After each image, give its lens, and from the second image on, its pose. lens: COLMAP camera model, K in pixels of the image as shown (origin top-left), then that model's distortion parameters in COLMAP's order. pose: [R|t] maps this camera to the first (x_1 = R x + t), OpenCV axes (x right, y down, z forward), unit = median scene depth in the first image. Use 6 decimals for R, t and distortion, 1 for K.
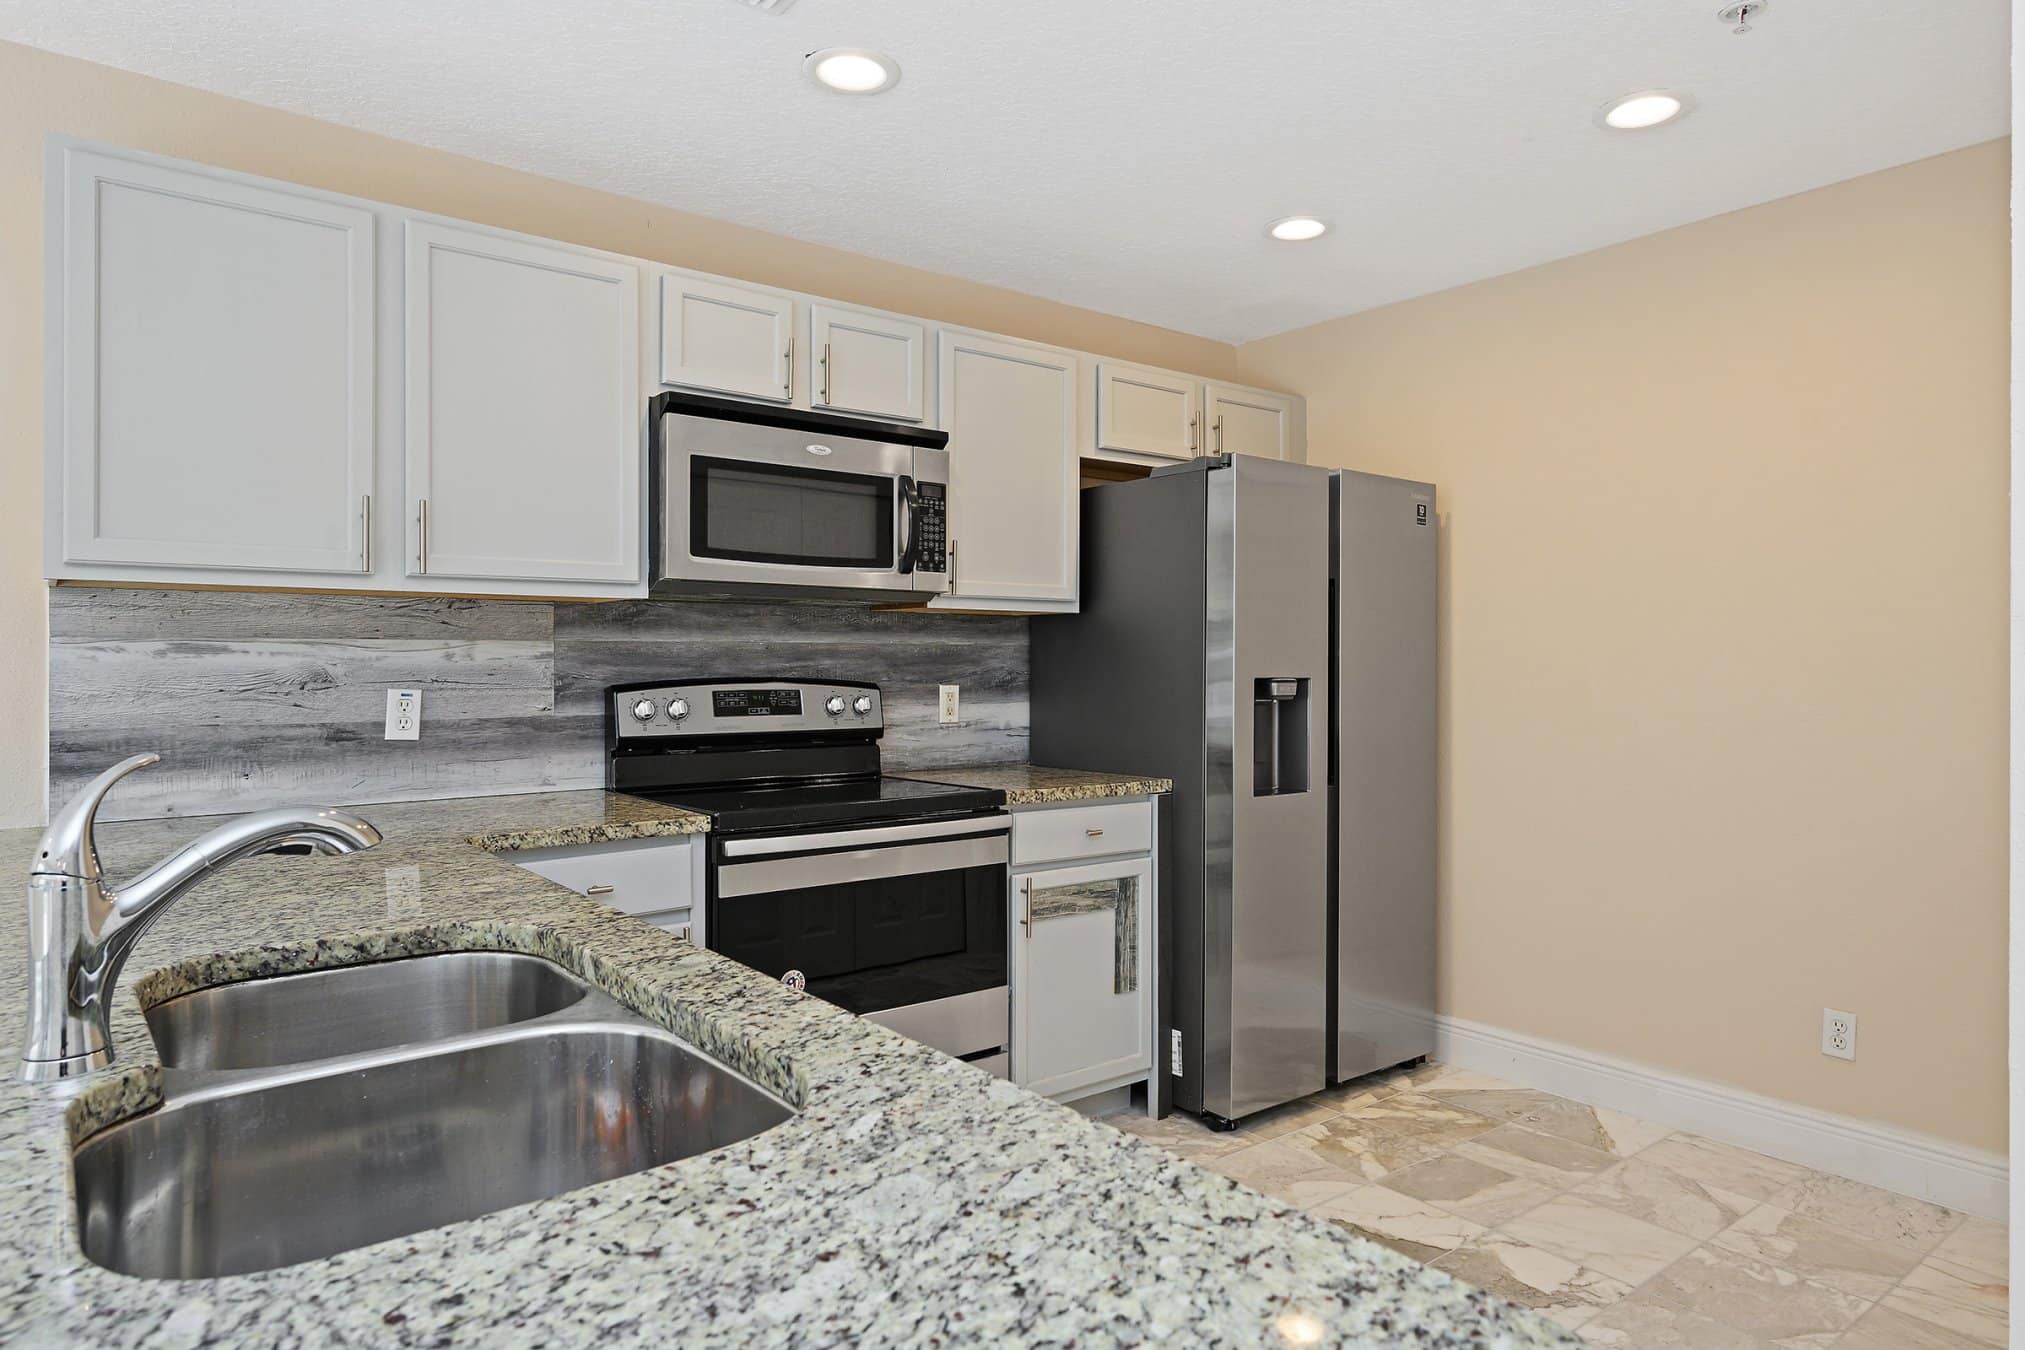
lens RADIAL K [[1218.7, 0, 1008.8], [0, 1218.7, 659.6], [0, 0, 1]] dist [0.009108, 0.007272]
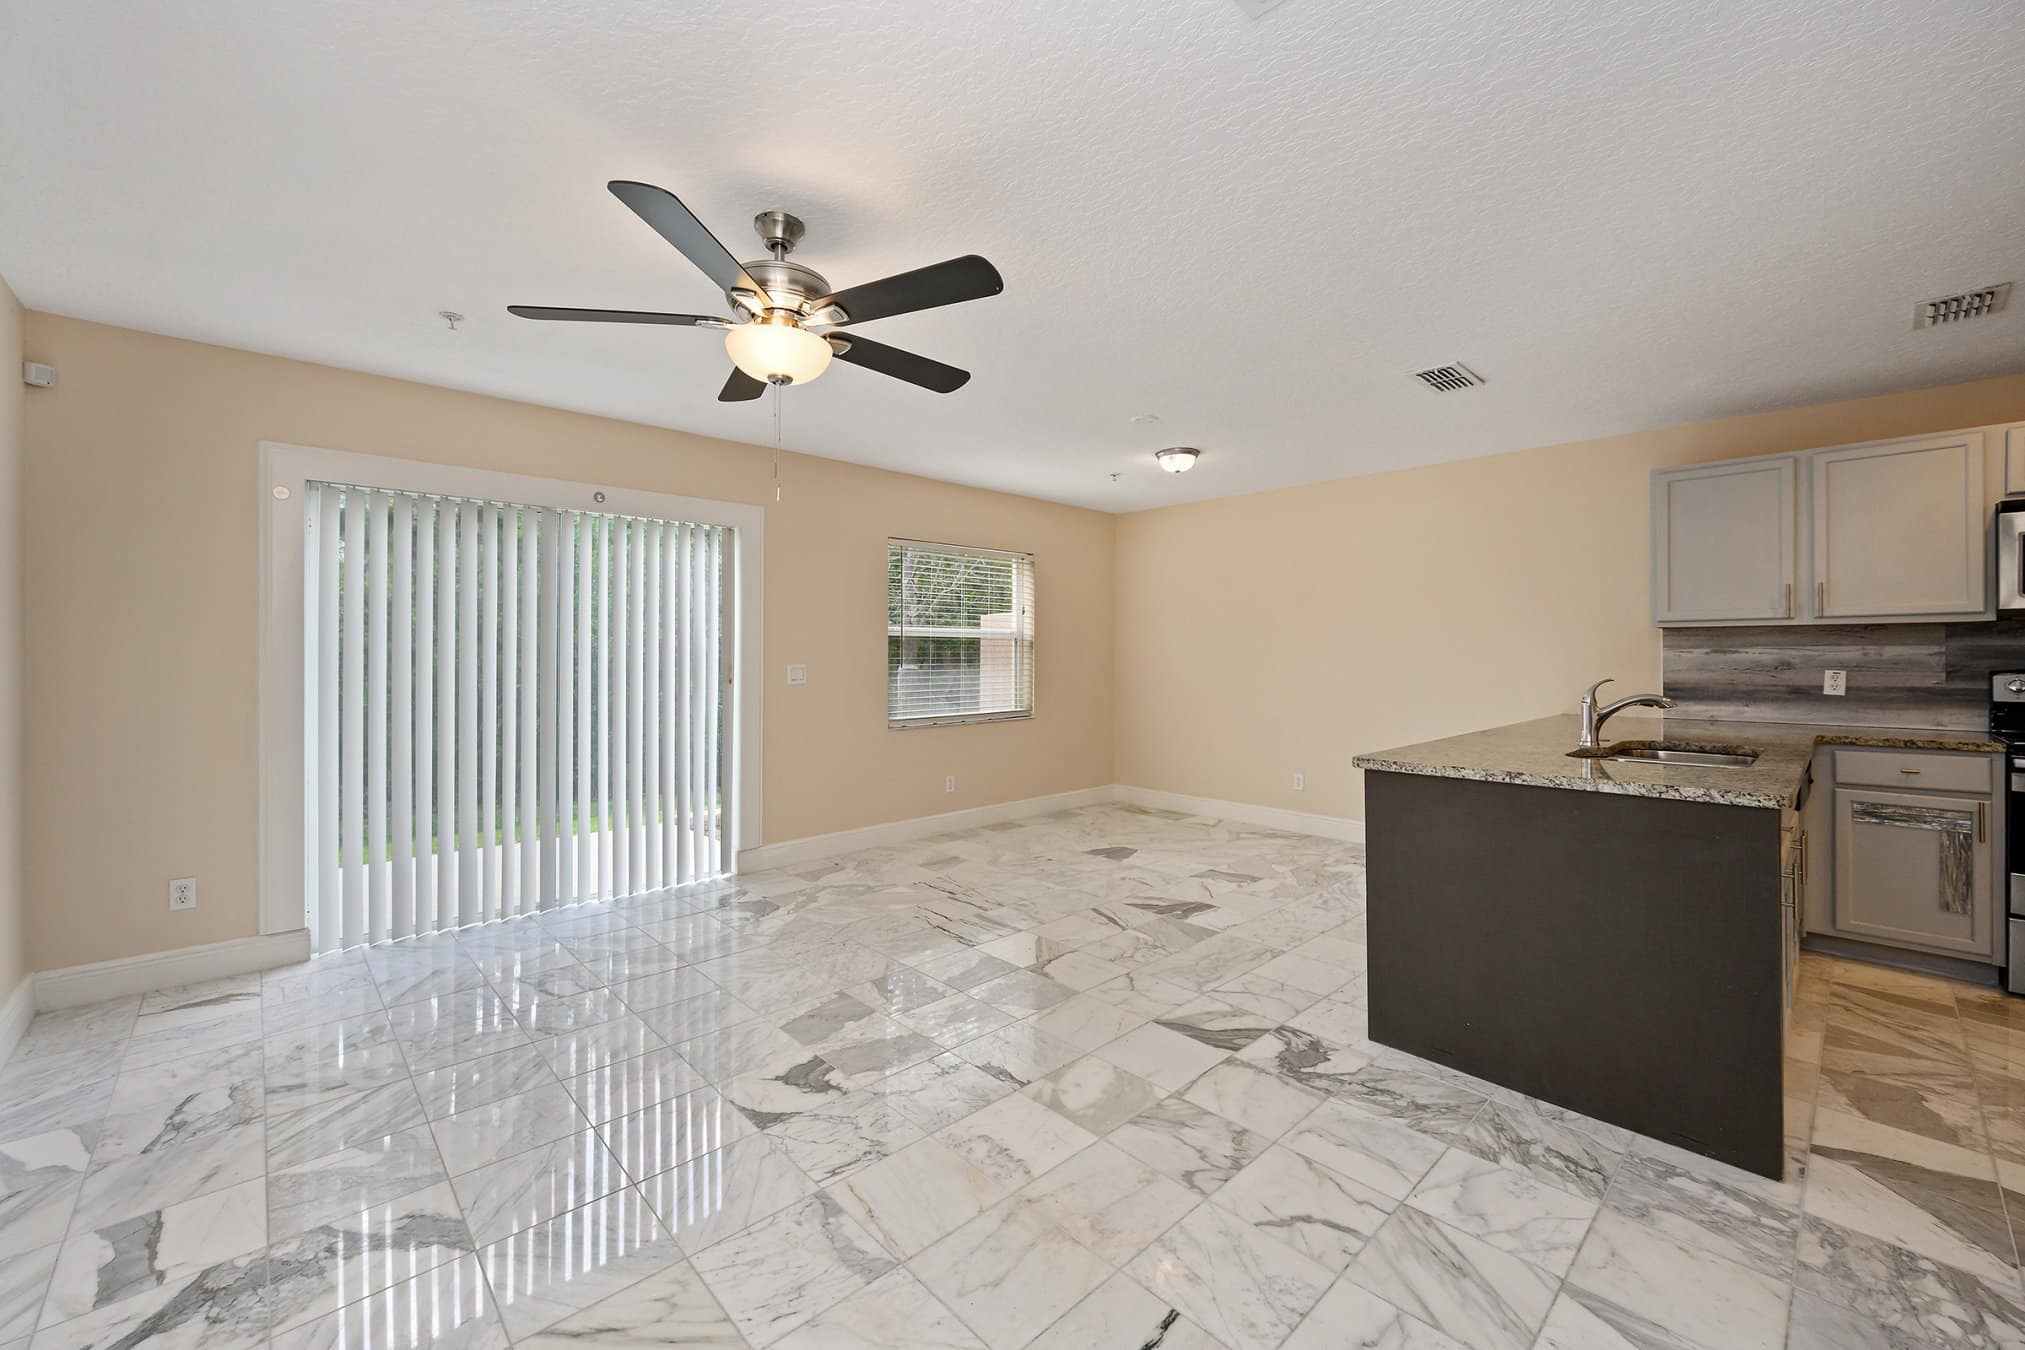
lens RADIAL K [[801.7, 0, 1005.9], [0, 801.7, 646.0], [0, 0, 1]] dist [-0.003260, 0.000436]
pose [[0.082022, -0.013721, -0.996536, 0.662473], [0.000164, 0.999905, -0.013754, 0.001634], [0.996631, 0.000964, 0.082016, -0.451331]]
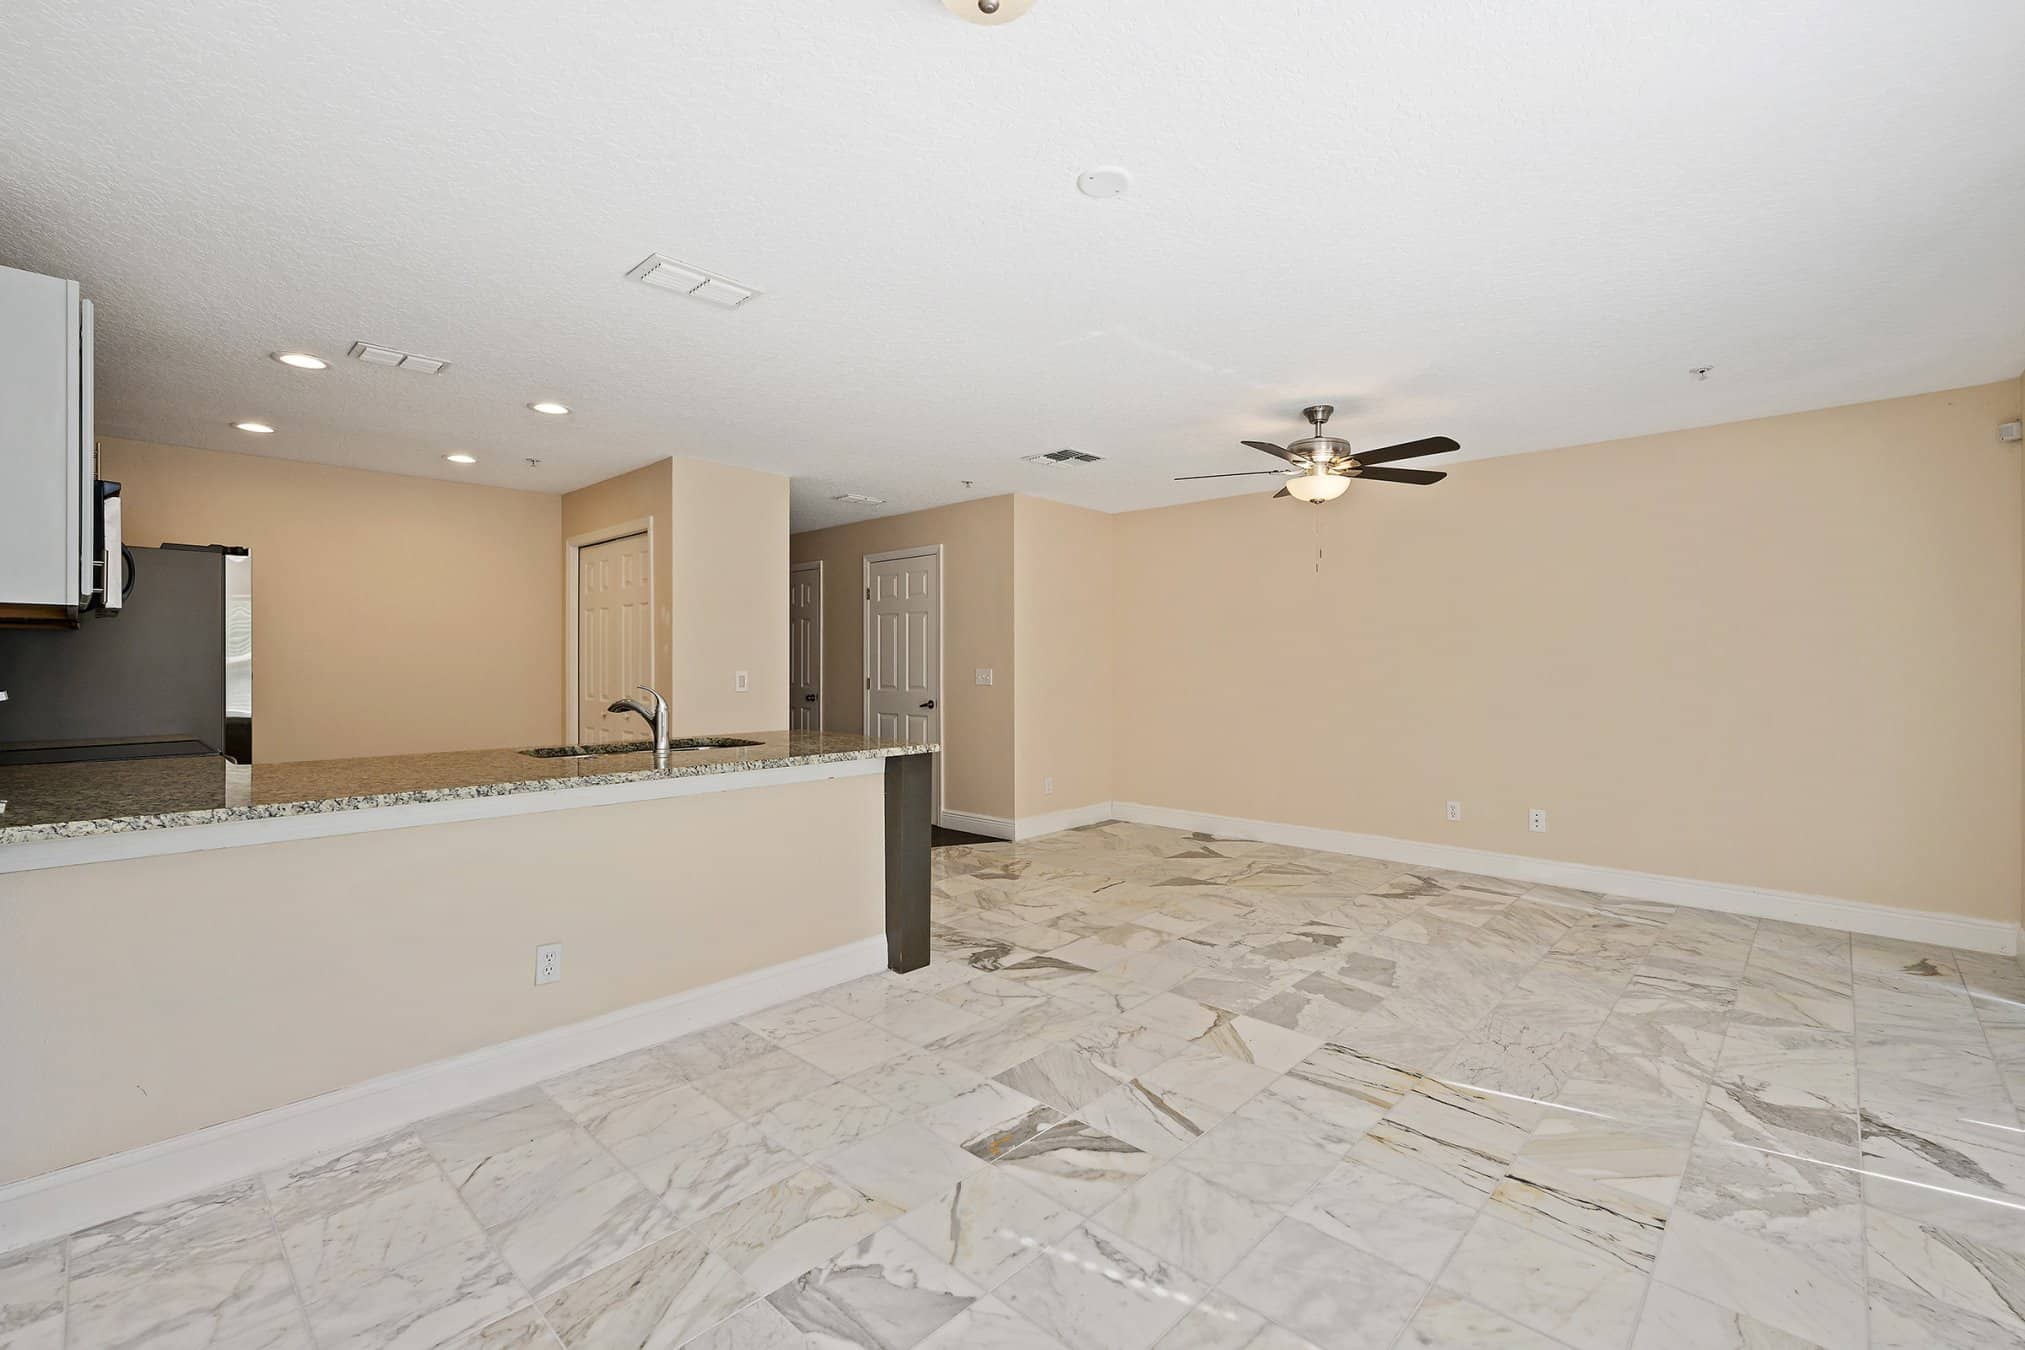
lens RADIAL K [[868.9, 0, 1014.2], [0, 868.9, 675.0], [0, 0, 1]] dist [-0.009406, 0.002475]
pose [[-0.148416, -0.015714, 0.988800, -1.338010], [0.000798, 0.999872, 0.016010, -0.001302], [-0.988925, 0.003165, -0.148385, 0.065255]]
